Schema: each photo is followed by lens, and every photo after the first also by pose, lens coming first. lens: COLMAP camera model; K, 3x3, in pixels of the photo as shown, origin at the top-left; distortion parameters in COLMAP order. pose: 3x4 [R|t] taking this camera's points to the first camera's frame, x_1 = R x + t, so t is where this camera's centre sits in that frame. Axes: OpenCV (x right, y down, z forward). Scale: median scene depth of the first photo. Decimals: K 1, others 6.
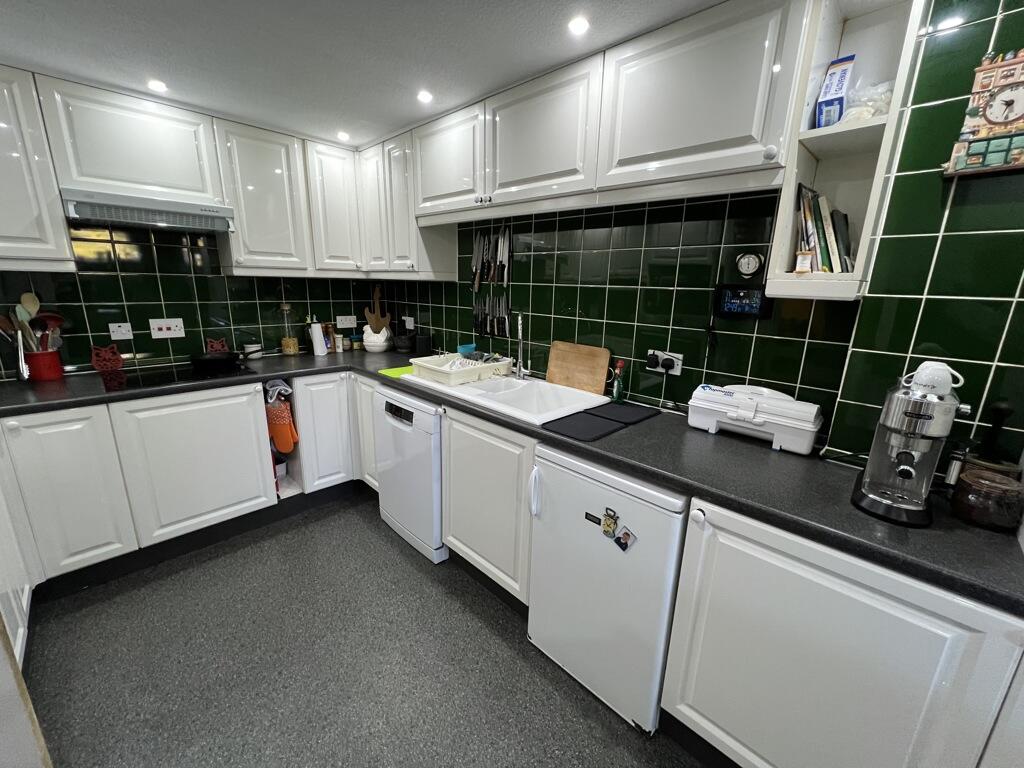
lens RADIAL K [[410.5, 0, 516.0], [0, 410.5, 383.2], [0, 0, 1]] dist [0.002827, 0.000071]
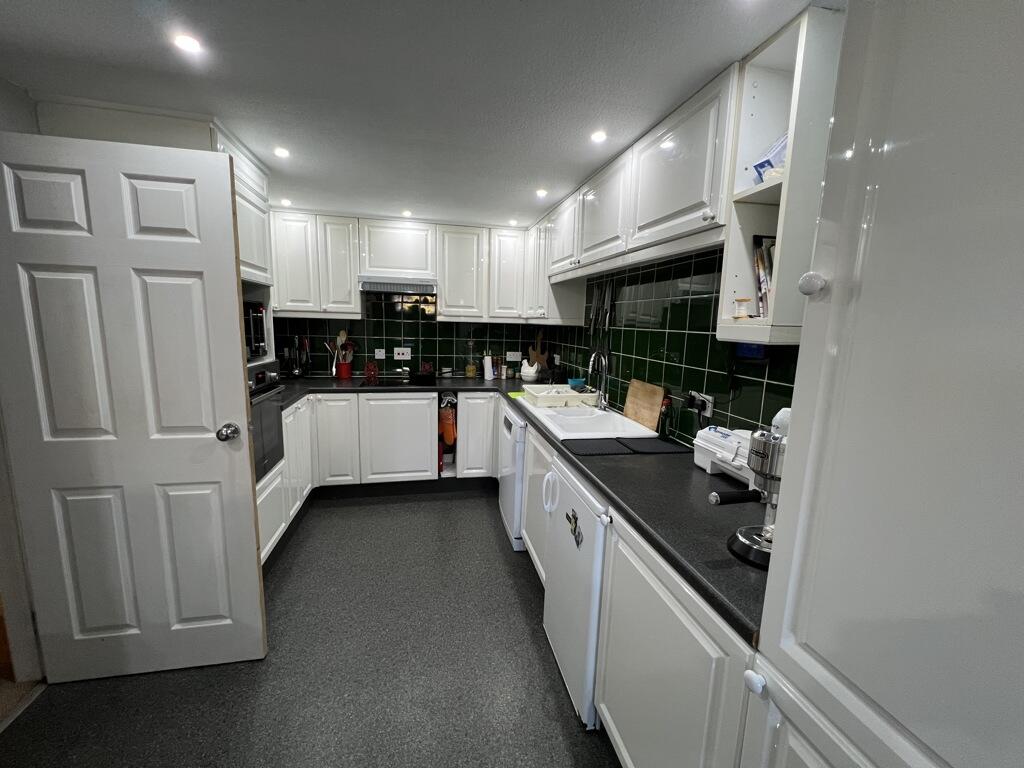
lens RADIAL K [[410.5, 0, 516.0], [0, 410.5, 383.2], [0, 0, 1]] dist [0.002827, 0.000071]
pose [[0.836170, 0.082020, -0.542303, 0.401404], [-0.139345, 0.988081, -0.065413, 0.022629], [0.530474, 0.130264, 0.837633, -0.084324]]
